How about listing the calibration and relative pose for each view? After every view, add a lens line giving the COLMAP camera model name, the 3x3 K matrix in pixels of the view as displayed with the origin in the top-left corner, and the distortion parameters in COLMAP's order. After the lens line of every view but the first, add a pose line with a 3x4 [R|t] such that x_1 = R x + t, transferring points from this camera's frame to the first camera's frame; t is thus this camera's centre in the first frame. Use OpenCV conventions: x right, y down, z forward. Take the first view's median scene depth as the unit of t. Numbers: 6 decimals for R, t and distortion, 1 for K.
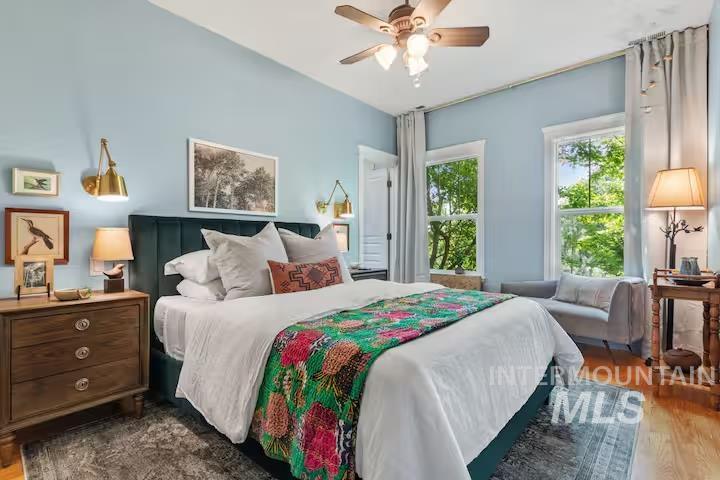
lens RADIAL K [[333.2, 0, 357.8], [0, 333.2, 242.7], [0, 0, 1]] dist [0.002665, -0.001814]
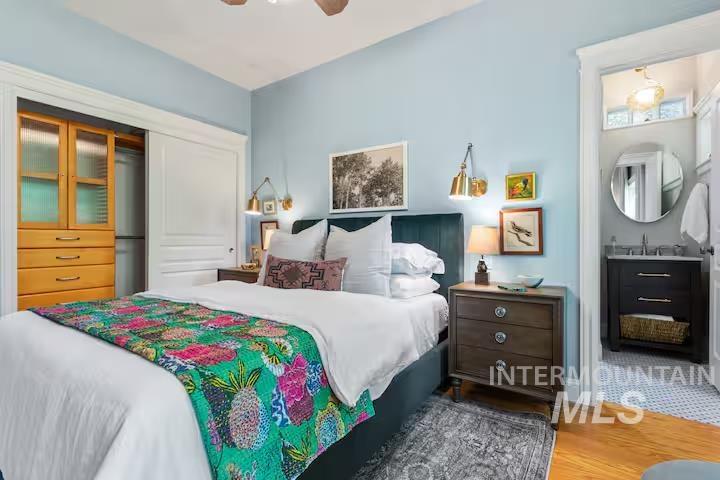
lens RADIAL K [[333.2, 0, 359.3], [0, 333.2, 235.7], [0, 0, 1]] dist [0.002665, -0.001814]
pose [[0.163685, -0.011611, -0.986444, 0.657817], [-0.004554, 0.999911, -0.012526, 0.001279], [0.986502, 0.006542, 0.163618, 0.823514]]
